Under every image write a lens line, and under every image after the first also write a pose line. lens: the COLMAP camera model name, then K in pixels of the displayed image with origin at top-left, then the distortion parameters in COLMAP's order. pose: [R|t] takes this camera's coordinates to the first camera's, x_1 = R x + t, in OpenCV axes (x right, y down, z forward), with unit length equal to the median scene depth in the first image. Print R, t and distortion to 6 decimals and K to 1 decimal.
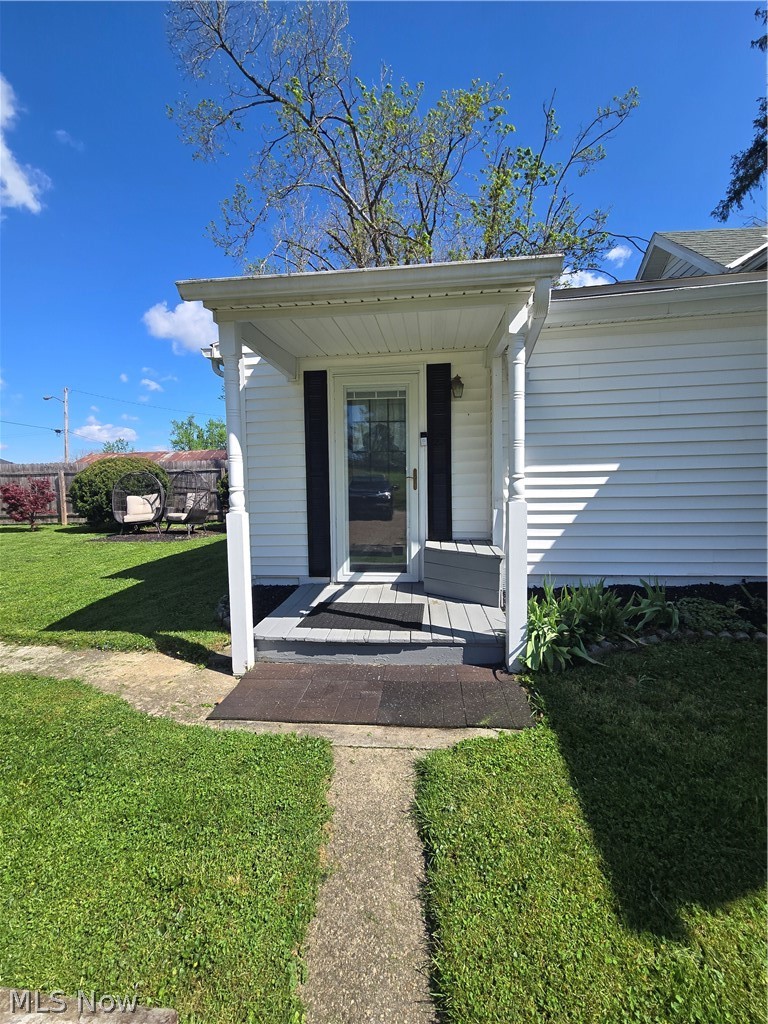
lens RADIAL K [[420.1, 0, 379.8], [0, 420.1, 509.7], [0, 0, 1]] dist [-0.000843, -0.000074]
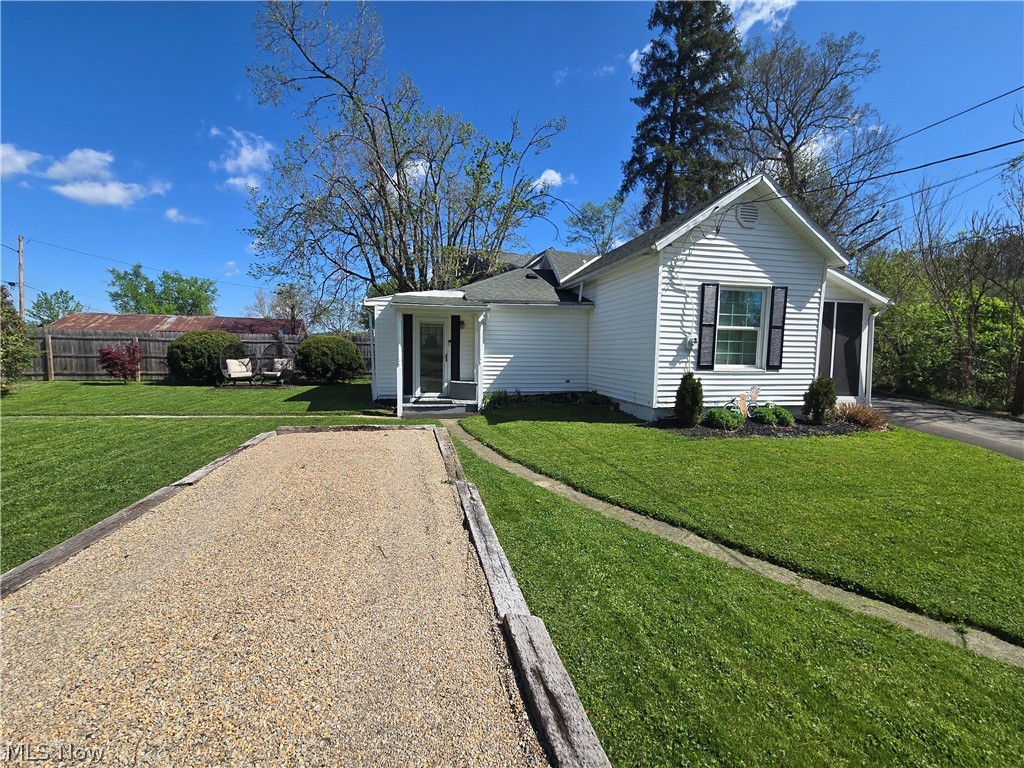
lens RADIAL K [[422.4, 0, 511.6], [0, 422.4, 389.6], [0, 0, 1]] dist [-0.001069, -0.000433]
pose [[0.943229, 0.003958, 0.332120, -0.164544], [-0.011439, 0.999723, 0.020572, 0.028184], [-0.331947, -0.023204, 0.943013, -0.663361]]
